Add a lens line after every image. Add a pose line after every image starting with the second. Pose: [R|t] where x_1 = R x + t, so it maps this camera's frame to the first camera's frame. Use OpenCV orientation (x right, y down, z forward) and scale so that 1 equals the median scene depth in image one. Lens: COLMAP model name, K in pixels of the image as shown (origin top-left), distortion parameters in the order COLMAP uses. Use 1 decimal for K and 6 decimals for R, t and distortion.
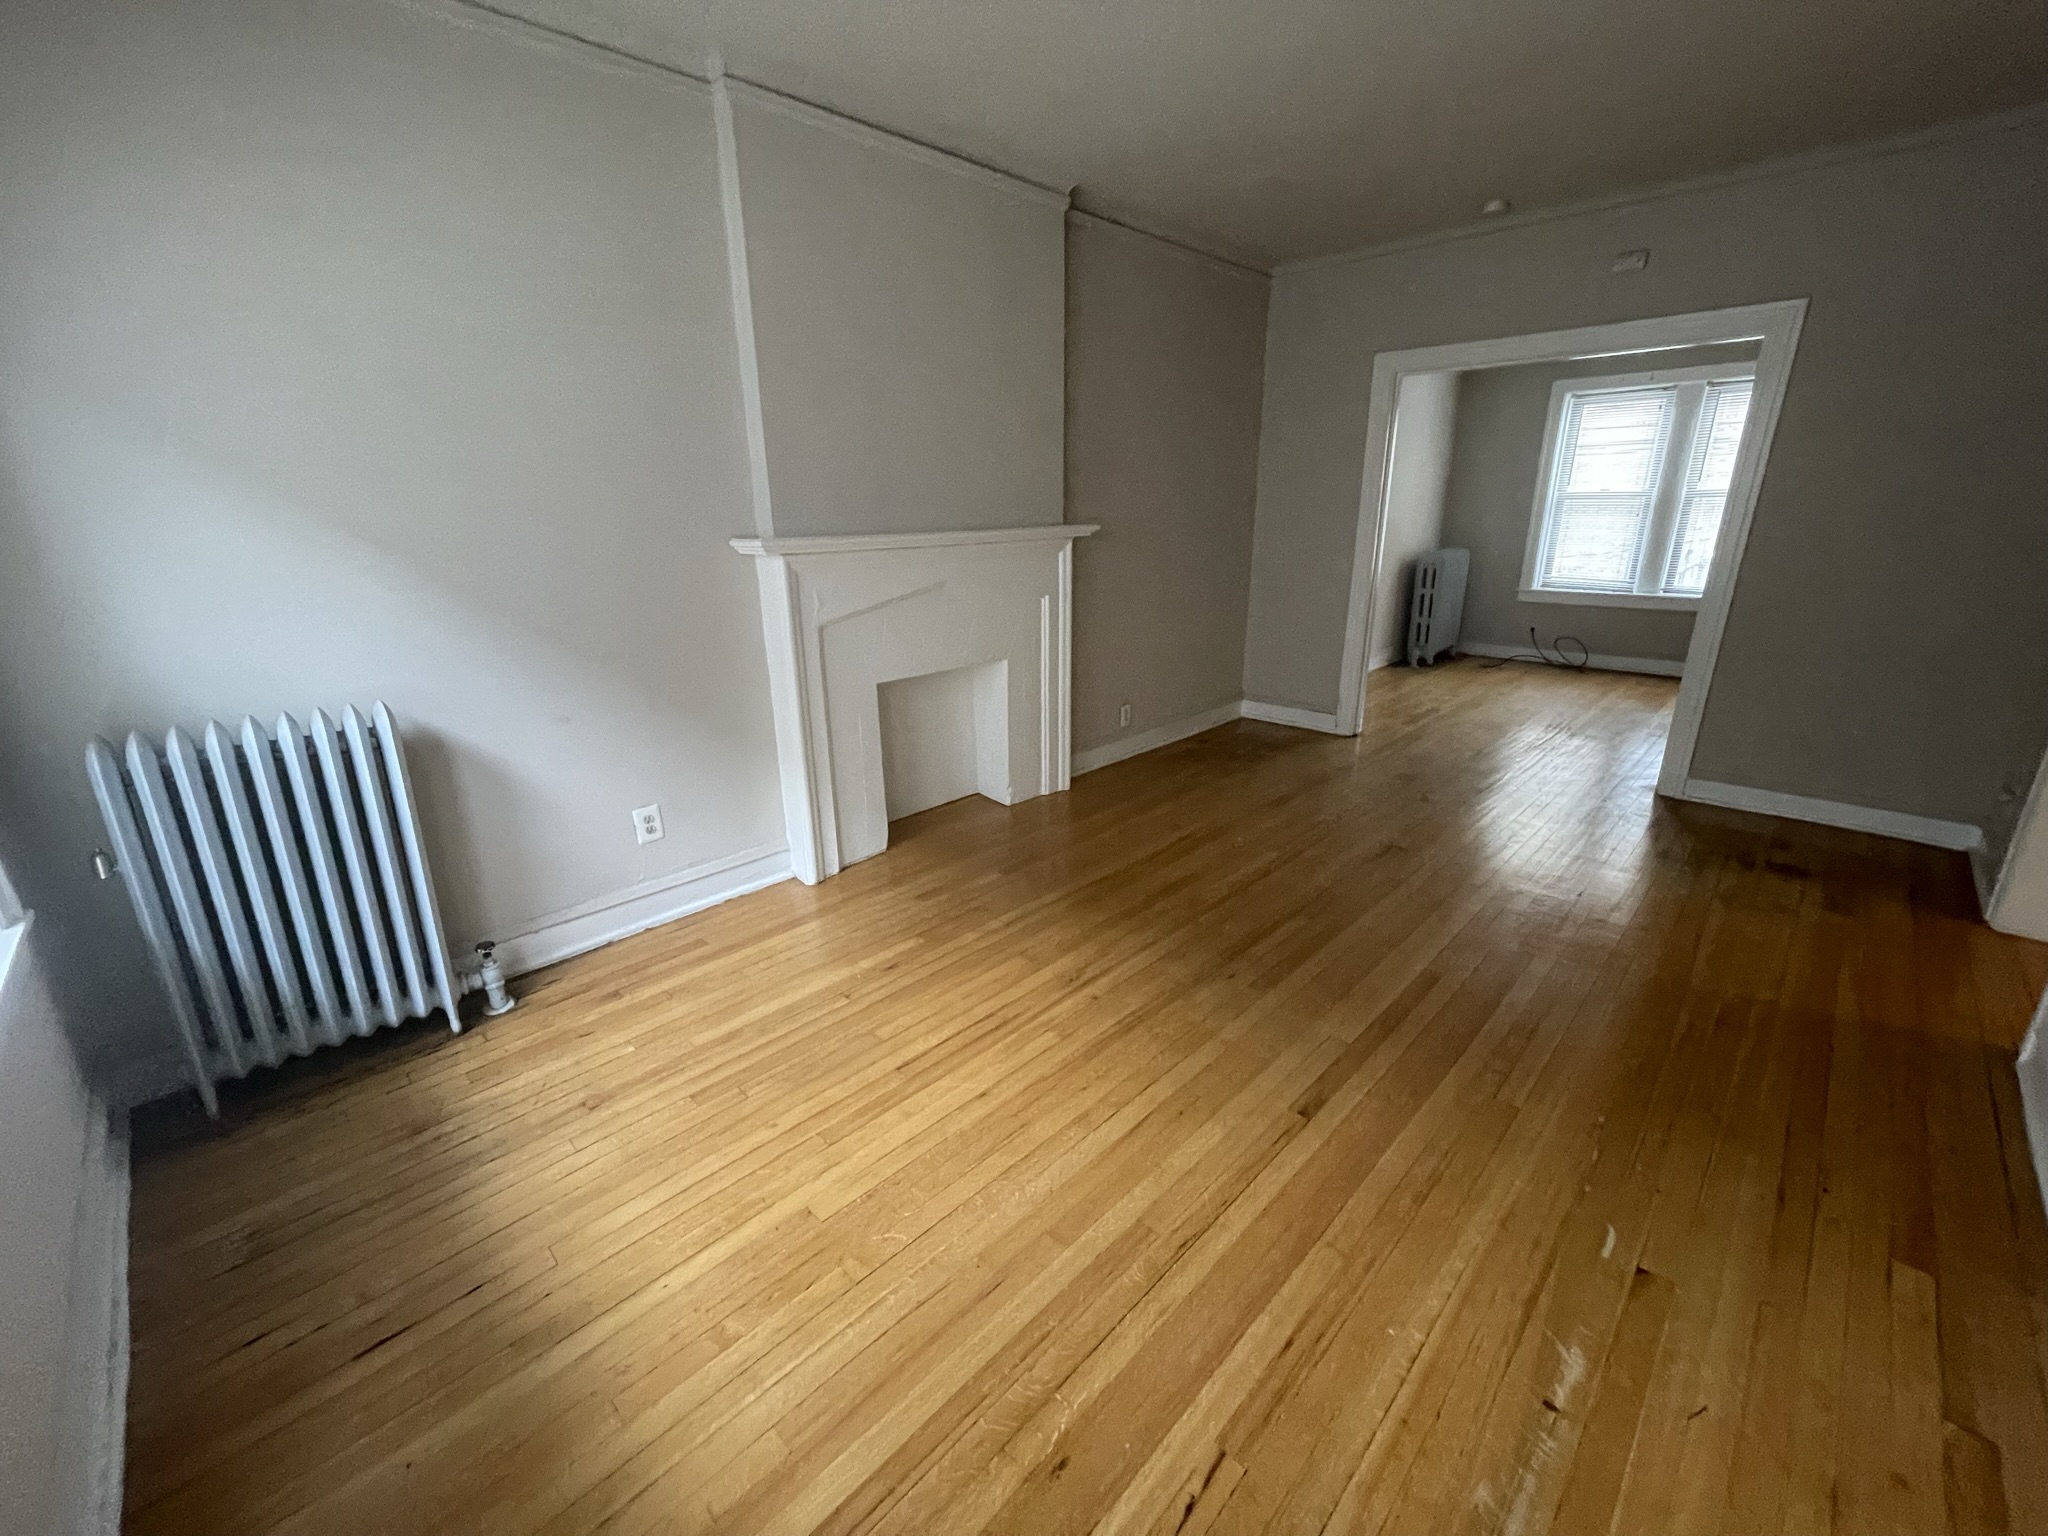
lens RADIAL K [[838.7, 0, 1009.0], [0, 838.7, 775.2], [0, 0, 1]] dist [0.011470, 0.000058]
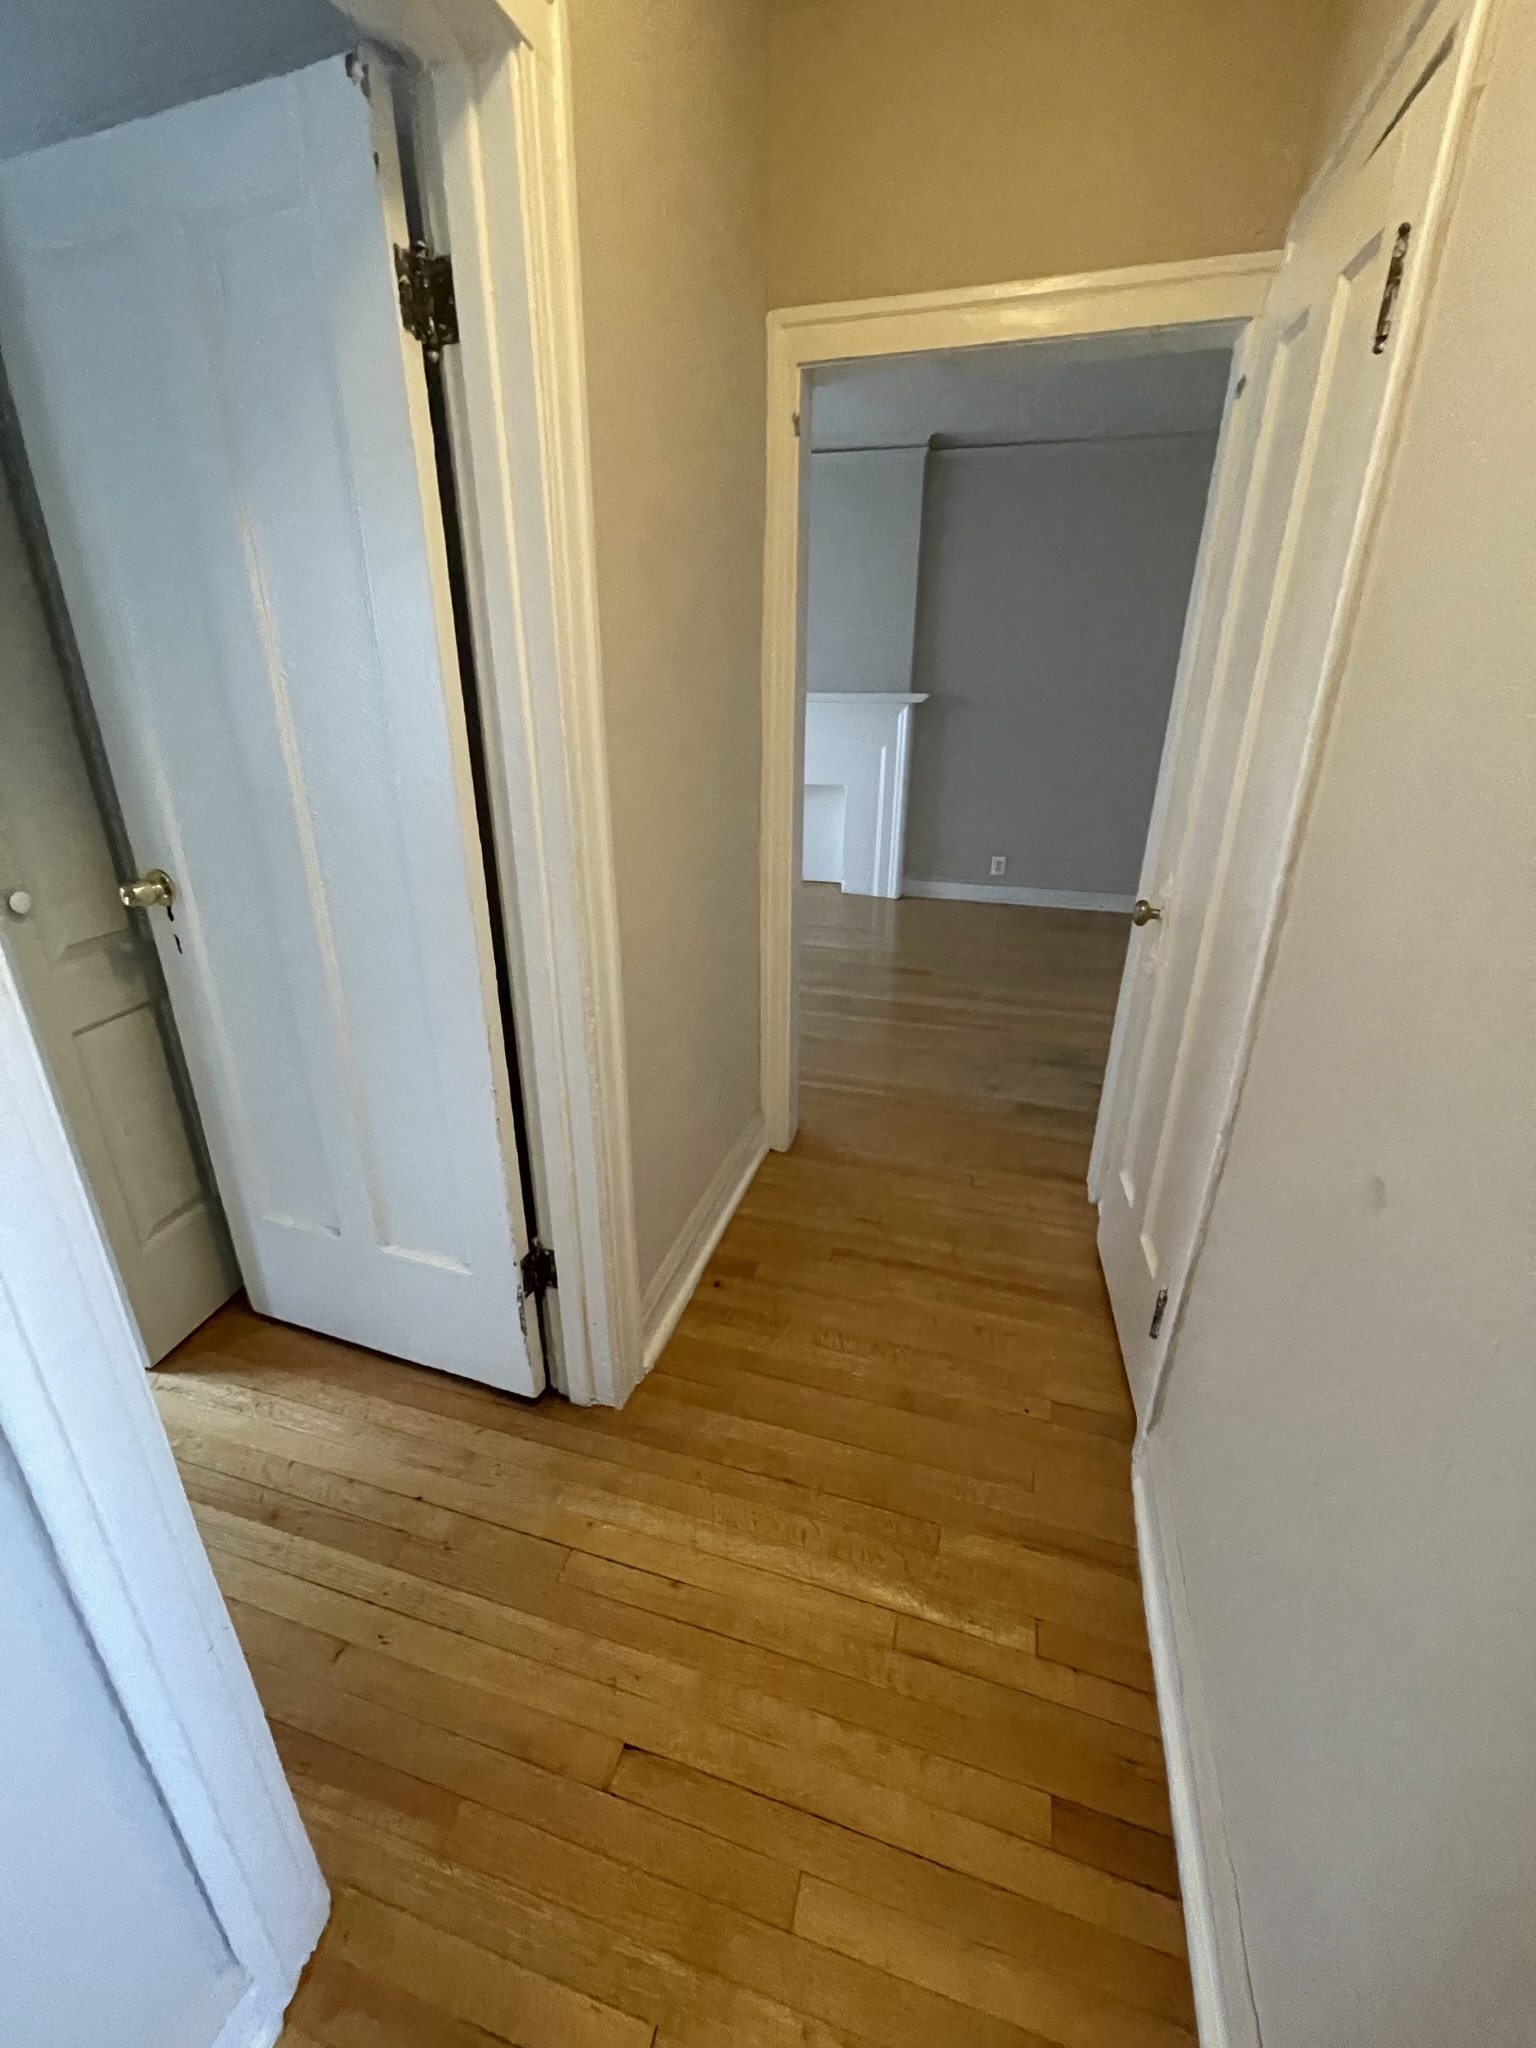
lens RADIAL K [[838.7, 0, 774.7], [0, 838.7, 1019.4], [0, 0, 1]] dist [0.011470, 0.000058]
pose [[0.472544, 0.344452, -0.811206, 1.734401], [-0.295371, 0.929122, 0.222462, -0.069024], [0.830336, 0.134483, 0.540792, 0.233916]]
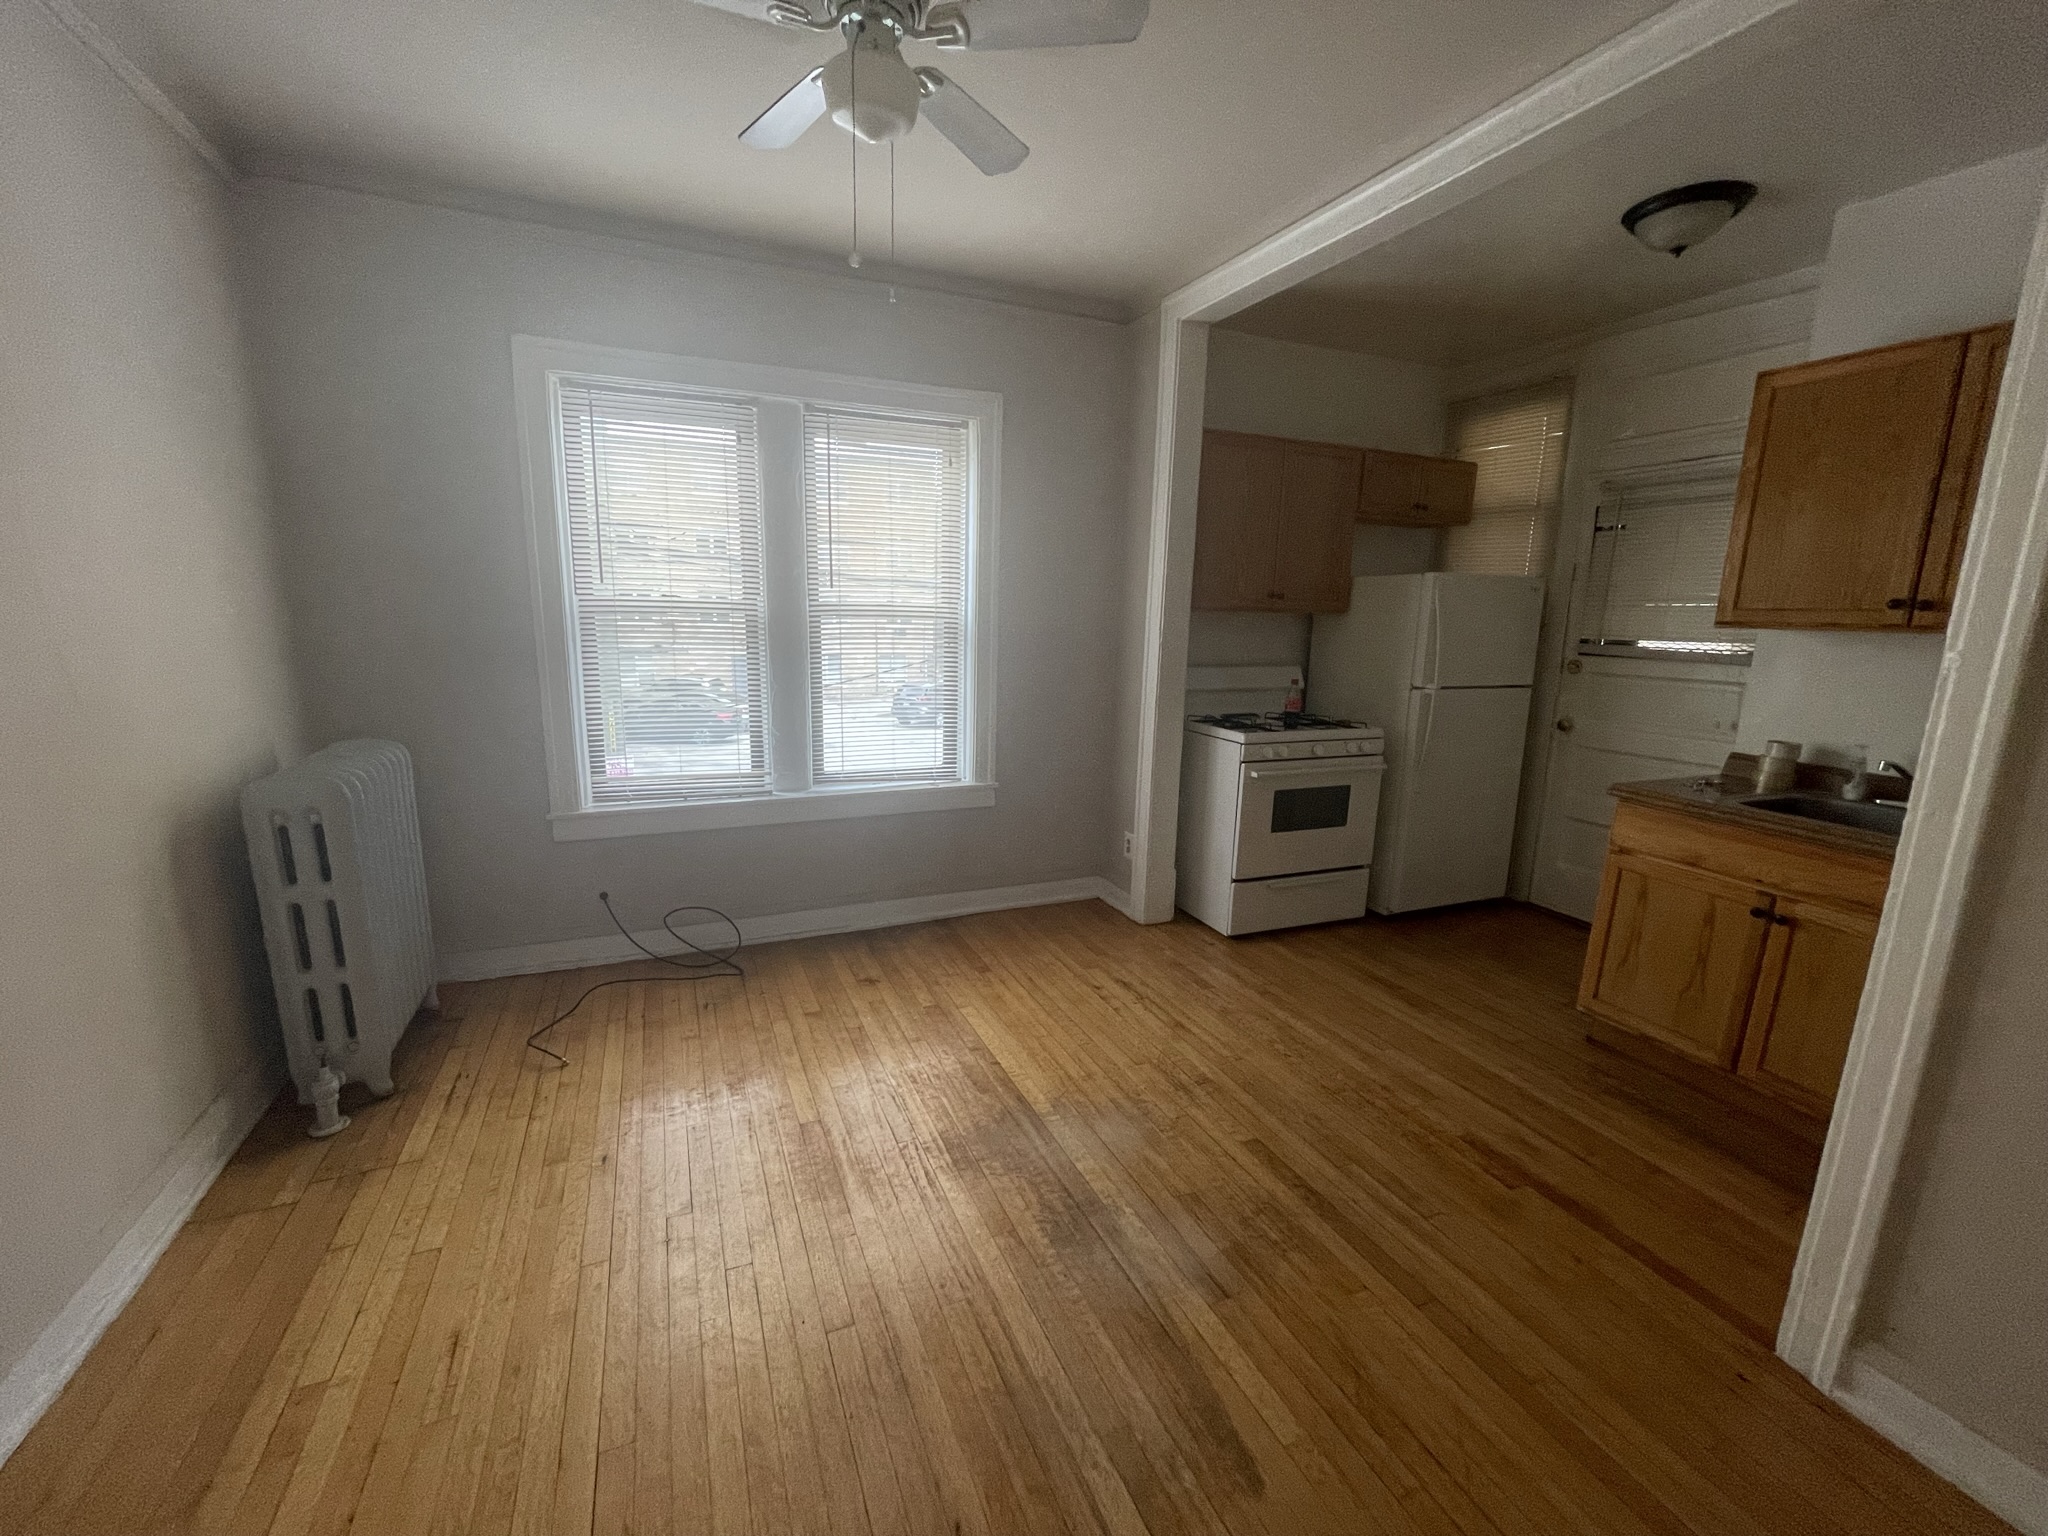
lens RADIAL K [[838.7, 0, 1009.0], [0, 838.7, 775.2], [0, 0, 1]] dist [0.011470, 0.000058]
pose [[0.391812, -0.158825, 0.906233, 0.773660], [0.267824, 0.962020, 0.052807, -0.496743], [-0.880201, 0.222021, 0.419468, 1.517186]]
